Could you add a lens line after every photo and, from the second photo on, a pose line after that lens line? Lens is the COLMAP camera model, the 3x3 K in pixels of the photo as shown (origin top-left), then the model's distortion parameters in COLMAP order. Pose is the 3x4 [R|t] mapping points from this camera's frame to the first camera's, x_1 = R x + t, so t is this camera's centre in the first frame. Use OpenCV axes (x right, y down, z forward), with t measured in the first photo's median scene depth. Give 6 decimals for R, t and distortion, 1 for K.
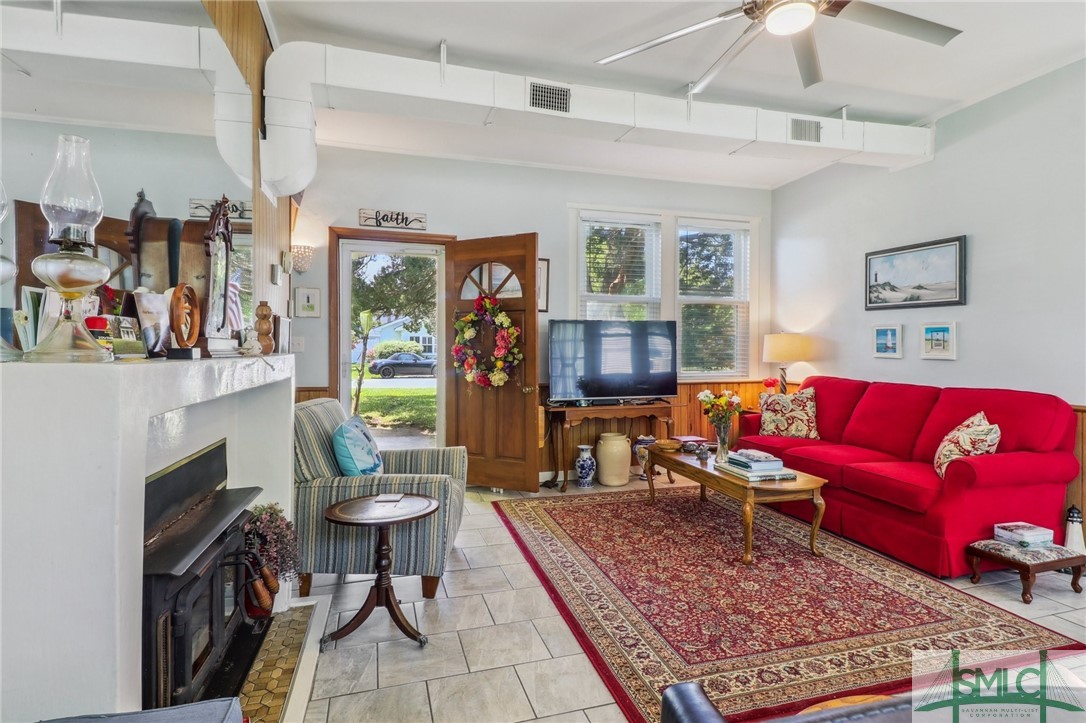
lens RADIAL K [[557.8, 0, 550.1], [0, 557.8, 353.2], [0, 0, 1]] dist [0.011253, -0.006780]
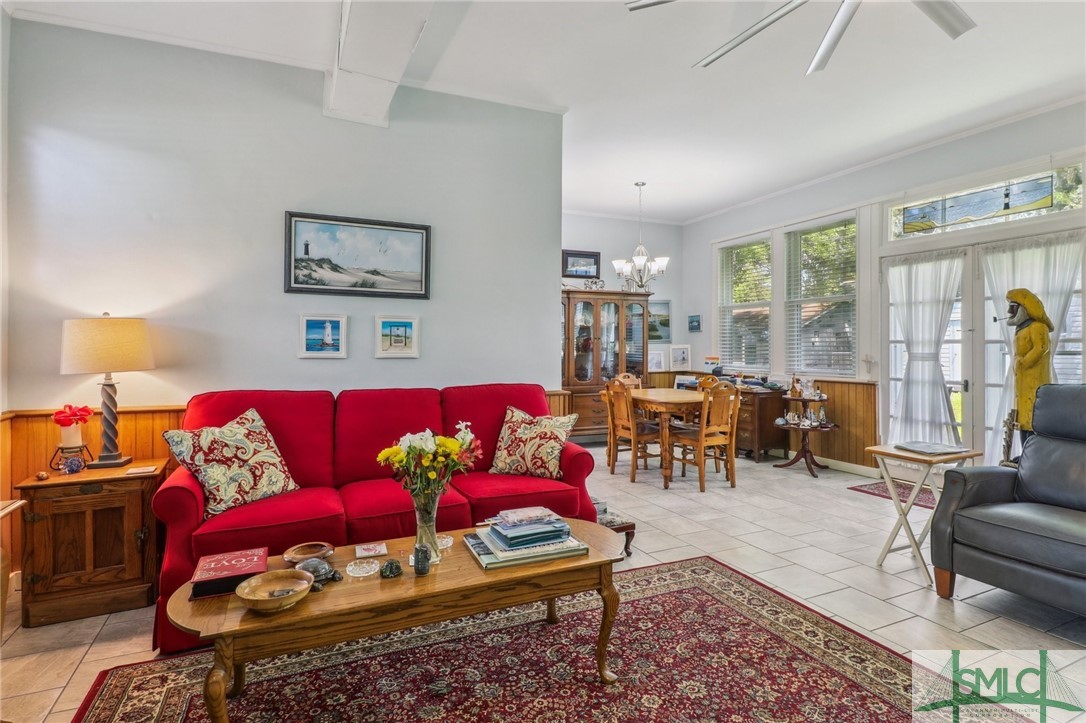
lens RADIAL K [[557.8, 0, 545.9], [0, 557.8, 347.7], [0, 0, 1]] dist [0.011253, -0.006780]
pose [[-0.140179, -0.004525, 0.990116, -0.228126], [0.010917, 0.999922, 0.006115, -0.008691], [-0.990066, 0.011666, -0.140118, 0.969577]]
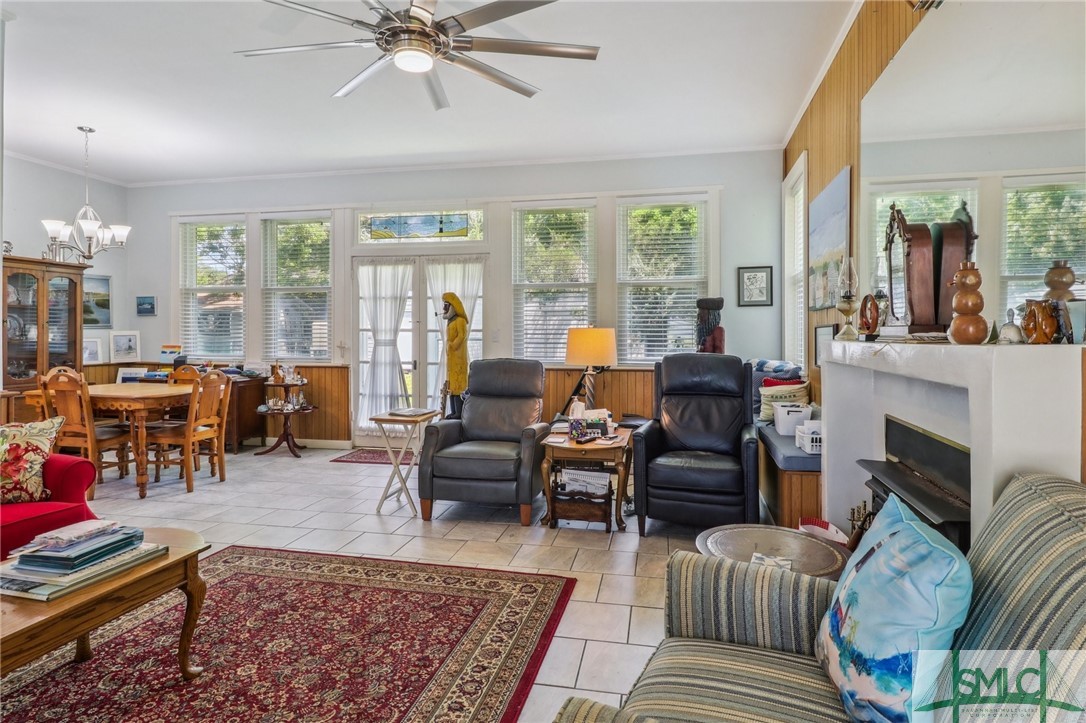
lens RADIAL K [[589.7, 0, 548.9], [0, 589.7, 339.5], [0, 0, 1]] dist [0.002901, -0.002918]
pose [[-0.880270, -0.010122, 0.474366, -0.258063], [-0.001718, 0.999834, 0.018146, -0.009965], [-0.474471, 0.015158, -0.880141, 1.162269]]
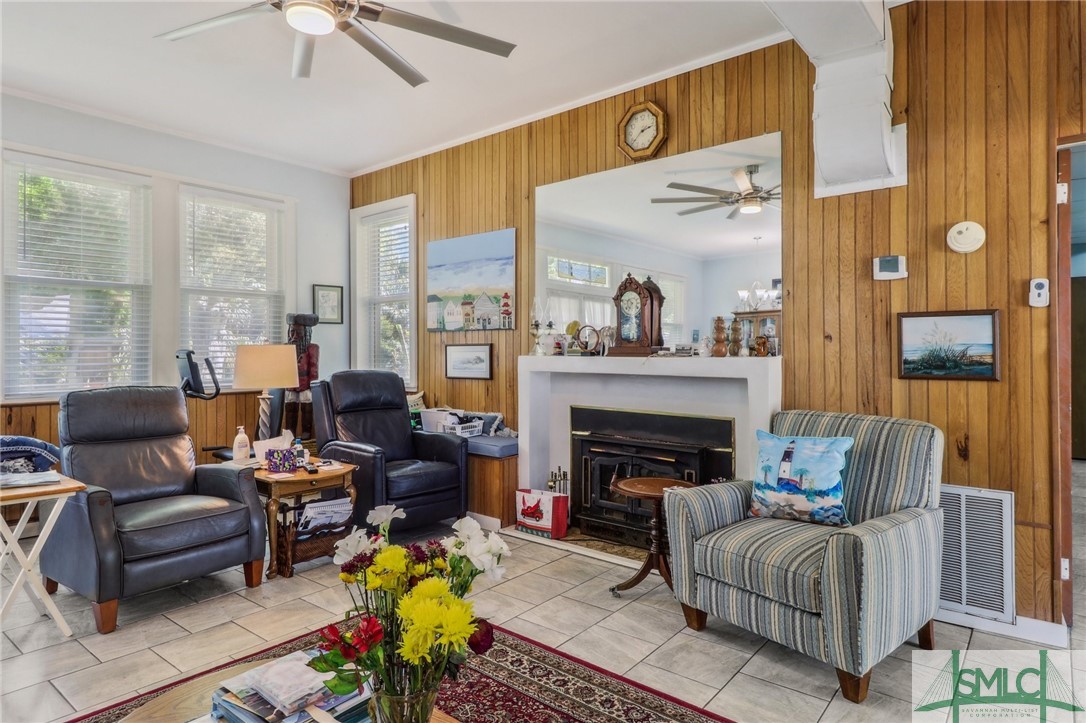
lens RADIAL K [[618.5, 0, 552.6], [0, 618.5, 343.2], [0, 0, 1]] dist [0.027769, 0.000199]
pose [[-0.829299, -0.011814, -0.558680, 0.403016], [-0.009254, 0.999930, -0.007408, -0.011391], [0.558729, -0.000973, -0.829350, 1.258758]]
